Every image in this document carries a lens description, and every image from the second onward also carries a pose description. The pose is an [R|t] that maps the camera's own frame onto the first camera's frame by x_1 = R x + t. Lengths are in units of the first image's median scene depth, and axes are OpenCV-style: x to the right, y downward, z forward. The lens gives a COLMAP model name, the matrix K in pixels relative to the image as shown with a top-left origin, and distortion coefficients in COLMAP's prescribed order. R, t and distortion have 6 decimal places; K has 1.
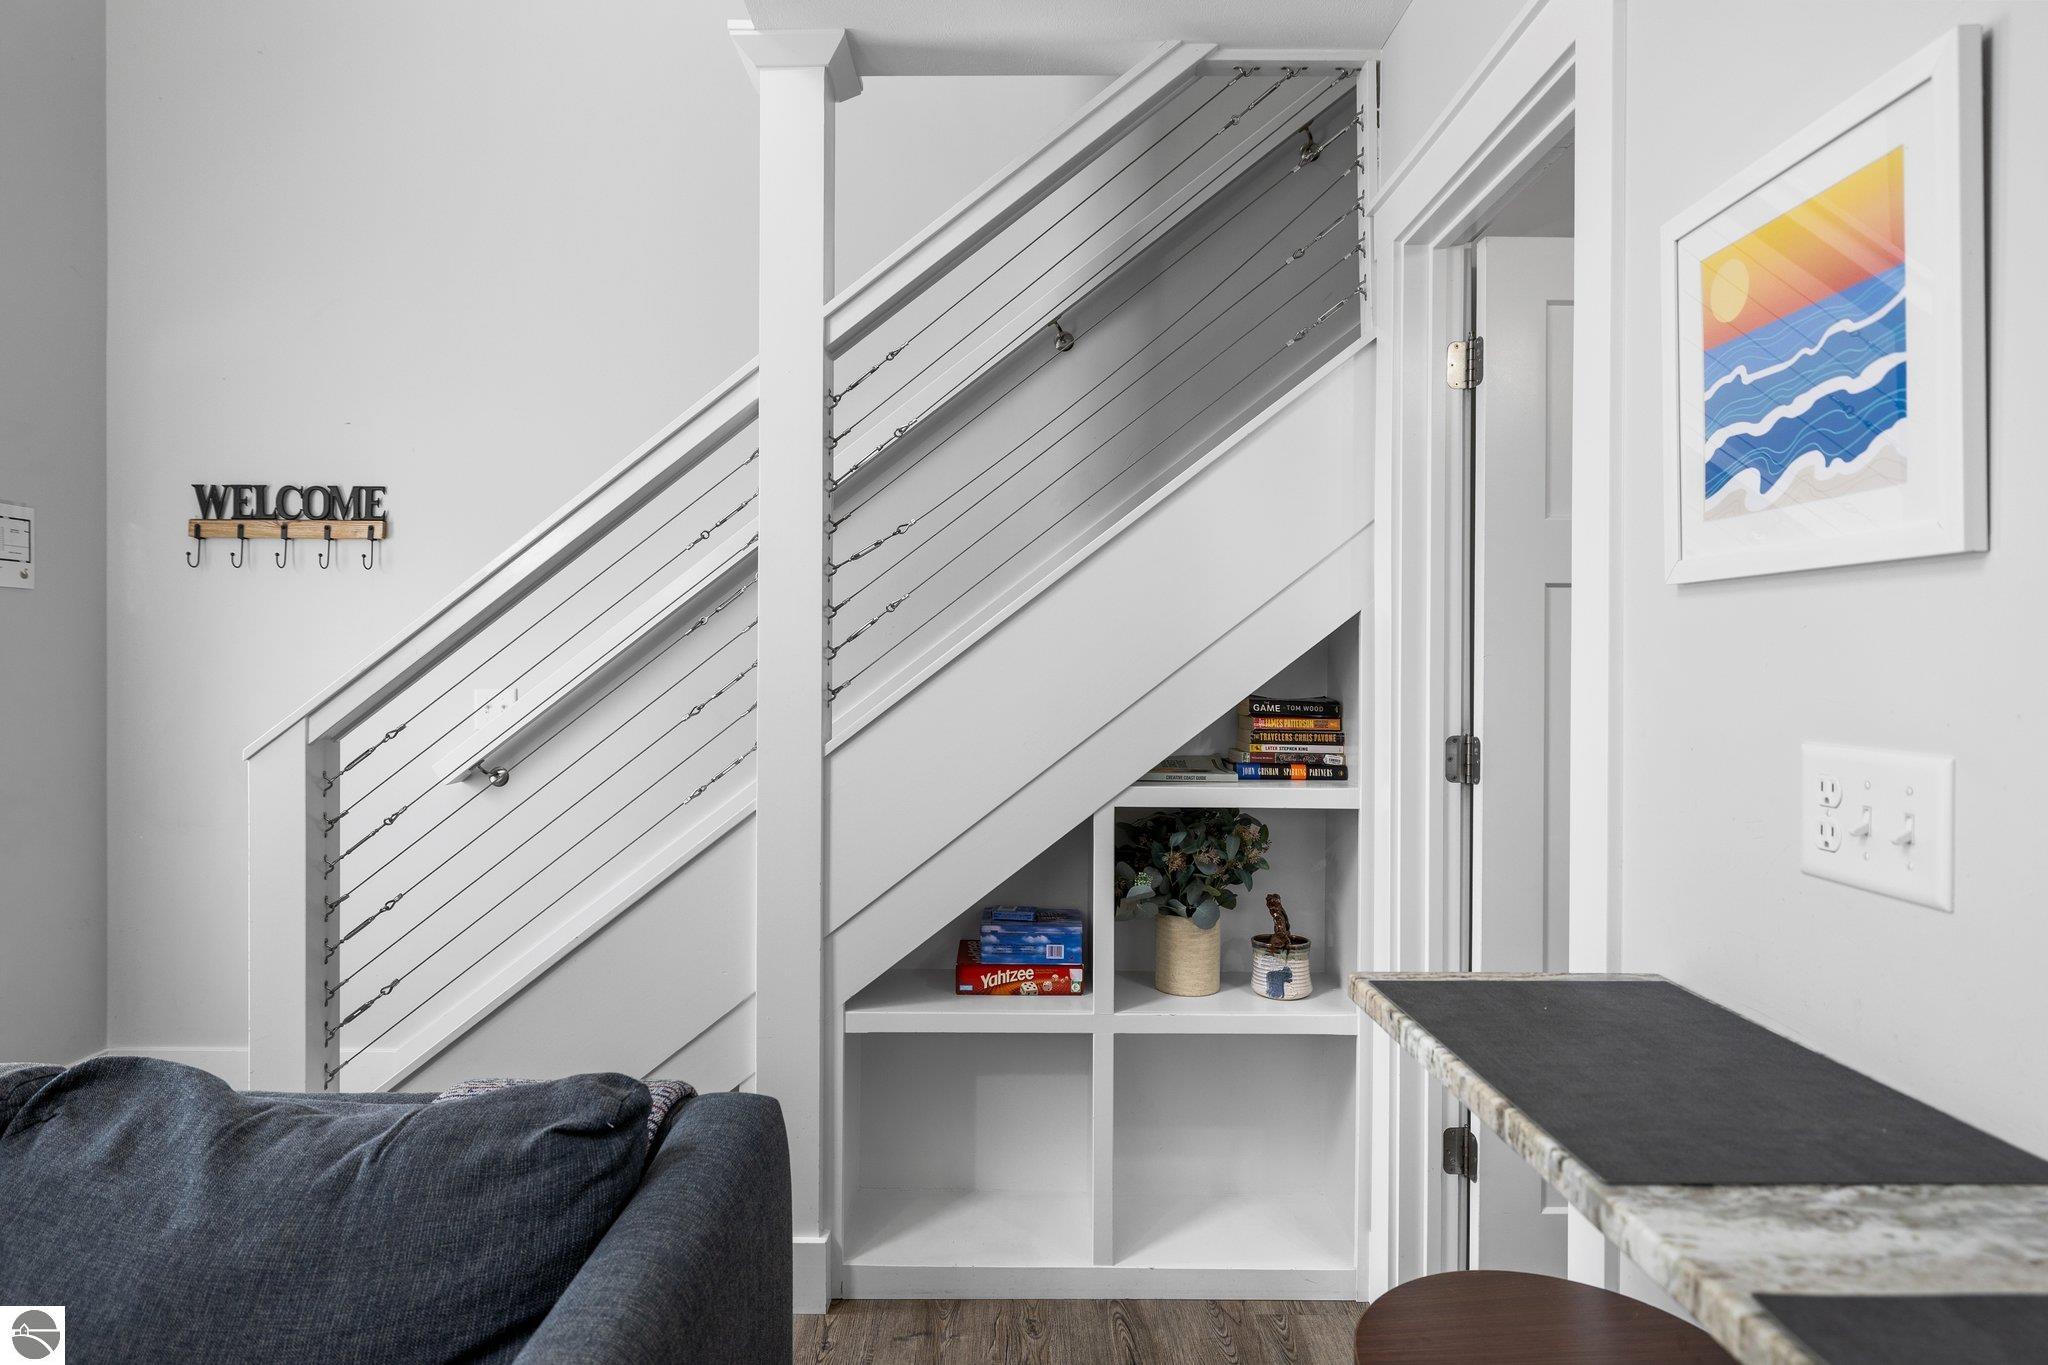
lens RADIAL K [[1121.8, 0, 1015.8], [0, 1121.8, 670.7], [0, 0, 1]] dist [0.001758, -0.001665]
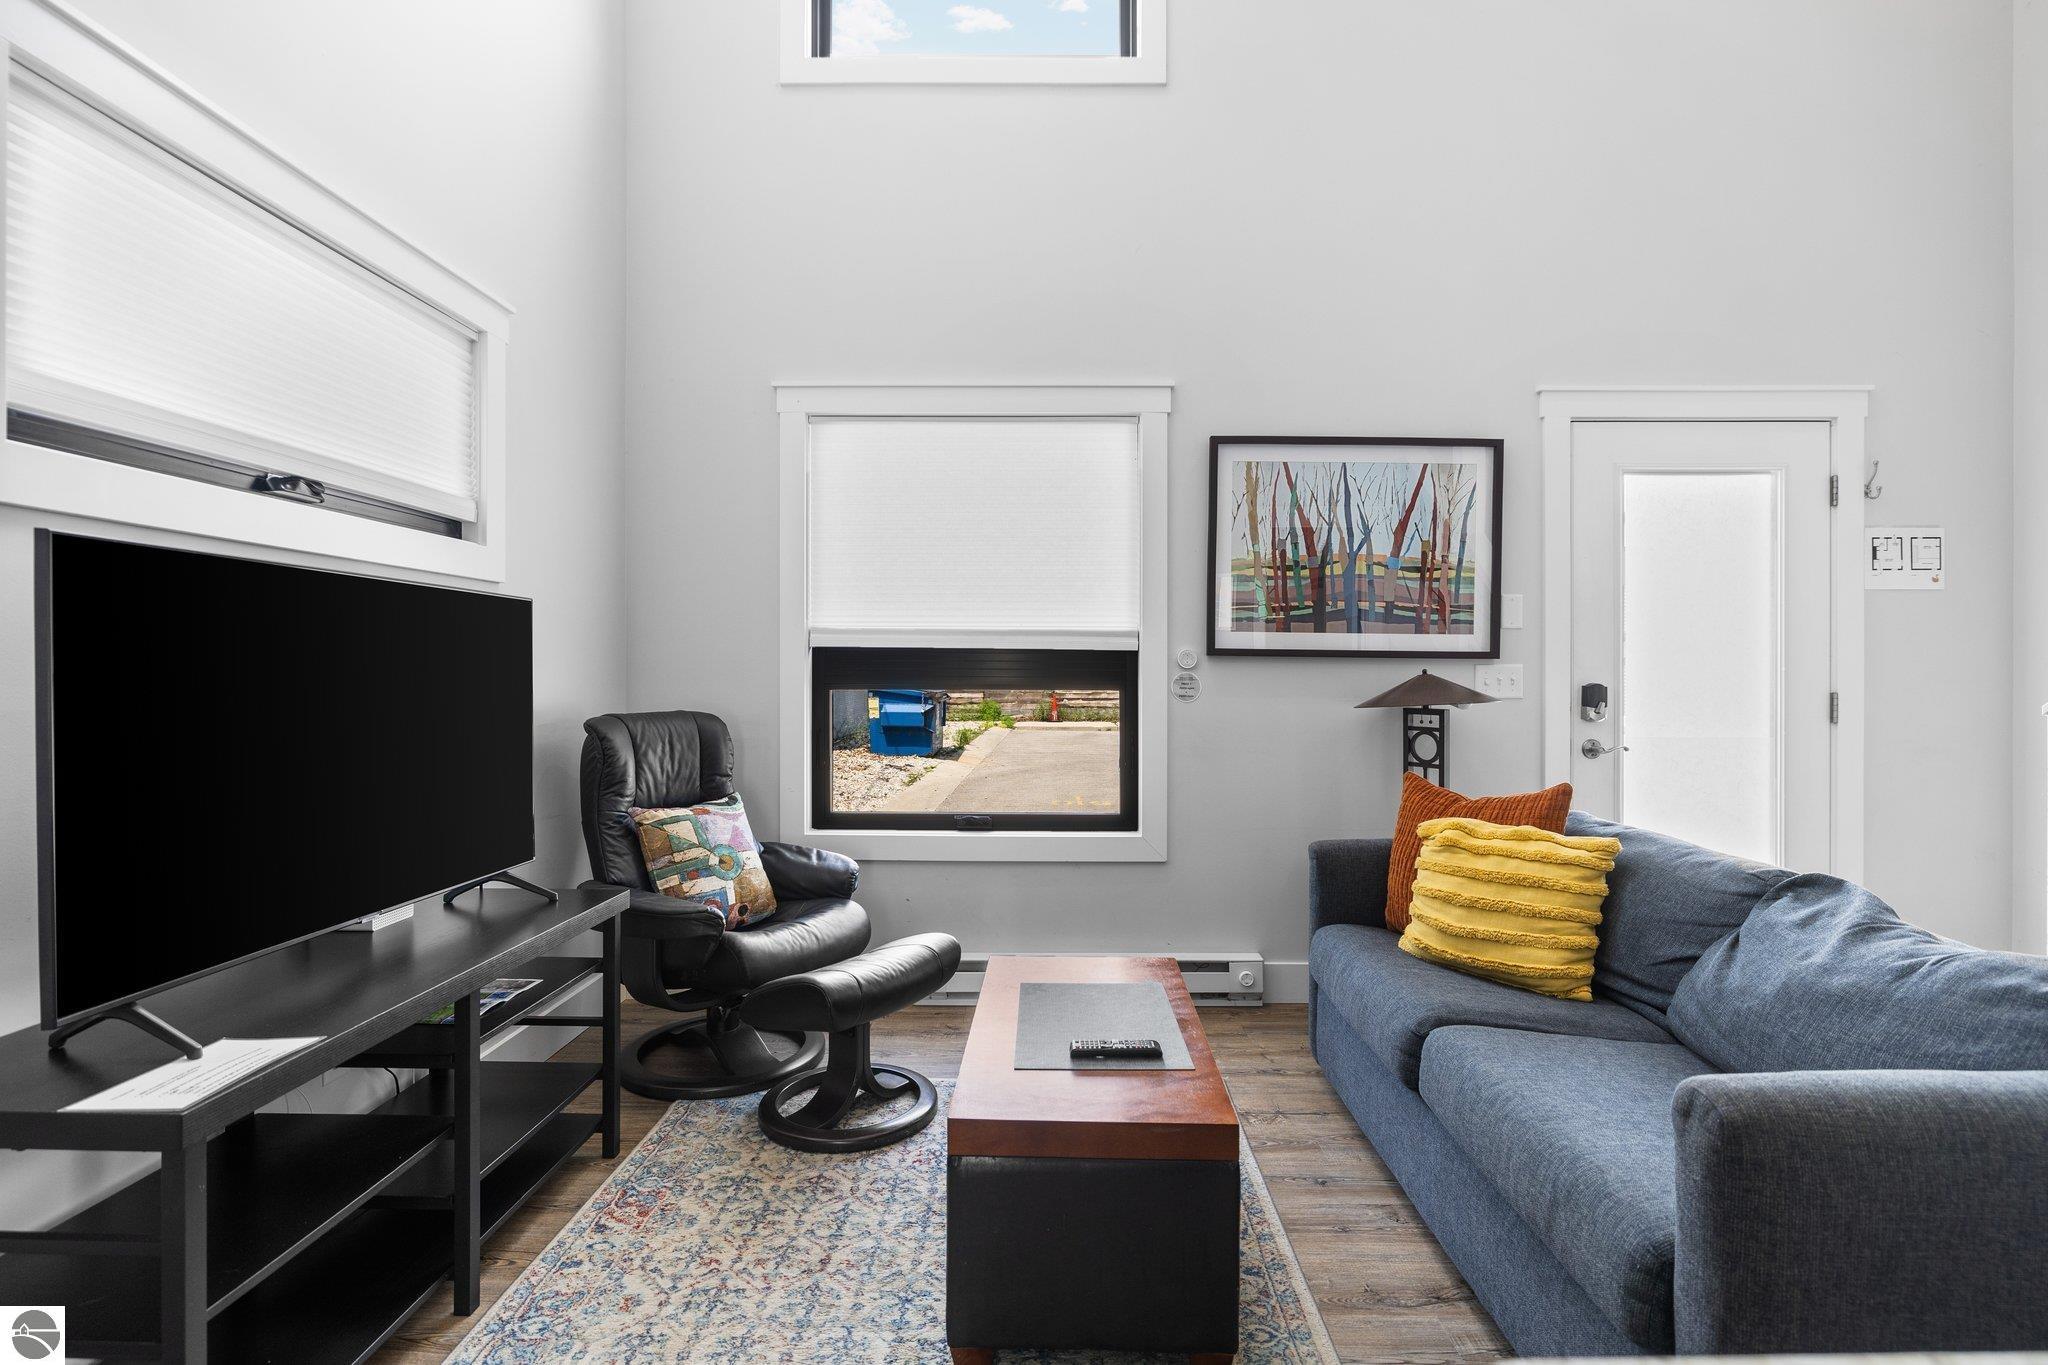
lens RADIAL K [[957.4, 0, 1031.6], [0, 957.4, 674.1], [0, 0, 1]] dist [-0.009011, 0.002966]
pose [[-0.015002, 0.001426, -0.999886, 0.330997], [-0.005942, 0.999981, 0.001515, 0.040202], [0.999870, 0.005964, -0.014993, -0.060683]]
